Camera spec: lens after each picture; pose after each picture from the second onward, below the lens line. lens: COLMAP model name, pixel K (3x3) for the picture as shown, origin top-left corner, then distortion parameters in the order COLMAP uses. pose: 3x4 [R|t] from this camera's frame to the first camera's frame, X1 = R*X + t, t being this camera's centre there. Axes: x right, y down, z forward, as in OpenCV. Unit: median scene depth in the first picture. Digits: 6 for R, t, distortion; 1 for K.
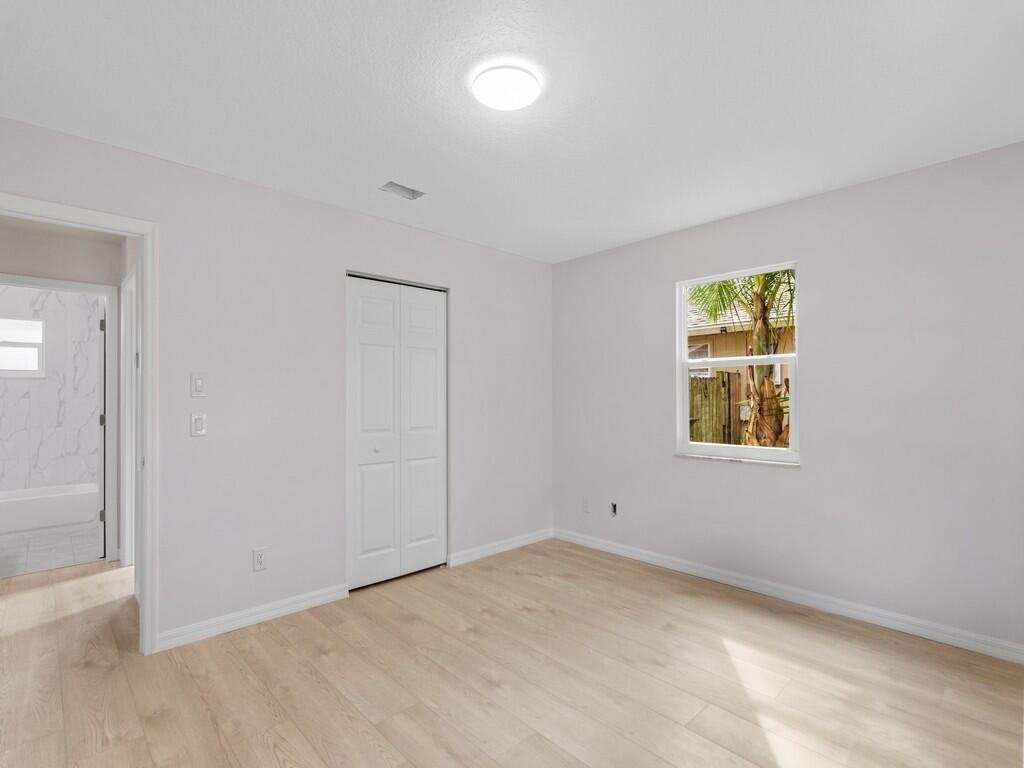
lens RADIAL K [[500.3, 0, 512.7], [0, 500.3, 387.9], [0, 0, 1]] dist [-0.006846, -0.000827]
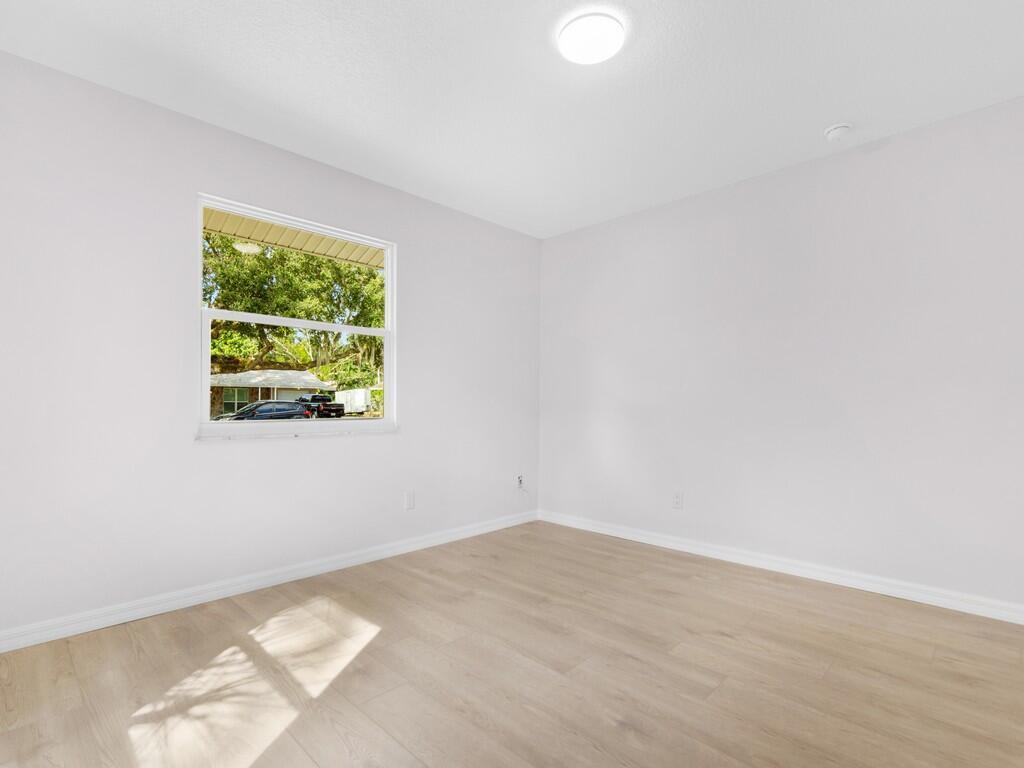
lens RADIAL K [[500.3, 0, 512.7], [0, 500.3, 387.9], [0, 0, 1]] dist [-0.006846, -0.000827]
pose [[-0.999436, -0.000578, -0.033572, 0.140654], [0.000653, 0.999329, -0.036628, 0.116923], [0.033570, -0.036629, -0.998765, 1.573691]]
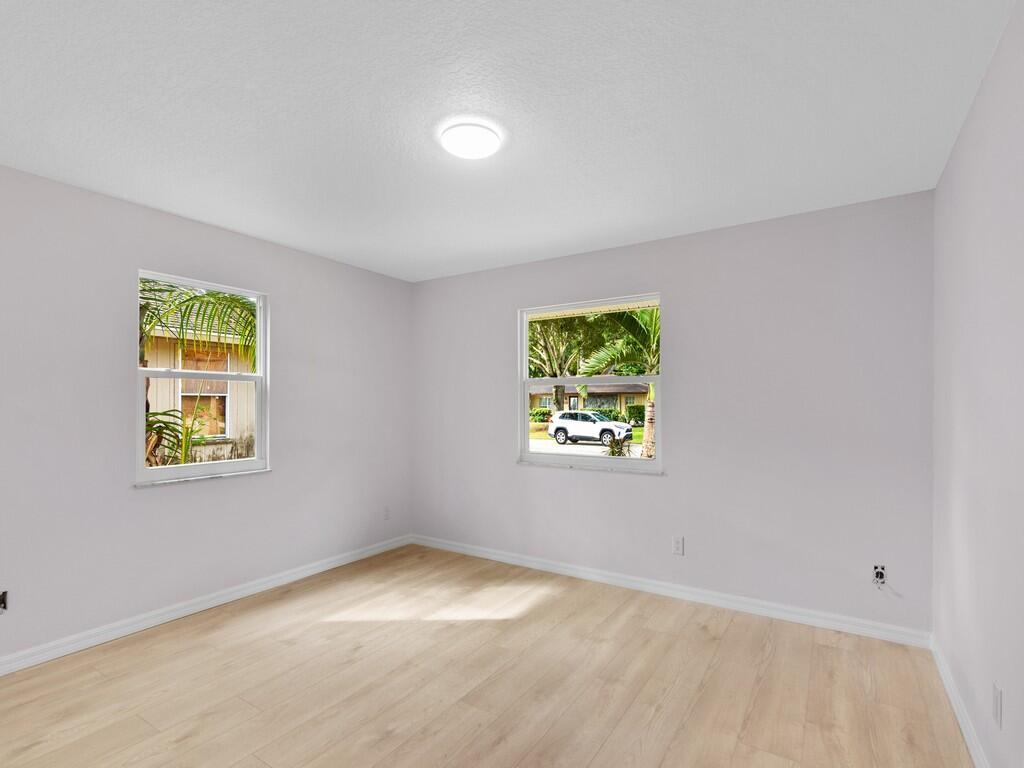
lens RADIAL K [[499.2, 0, 517.7], [0, 499.2, 401.7], [0, 0, 1]] dist [-0.001889, 0.000032]
pose [[-0.241733, 0.011587, 0.970274, -0.872223], [-0.012306, 0.999812, -0.015006, 0.007515], [-0.970265, -0.015568, -0.241545, 0.903135]]
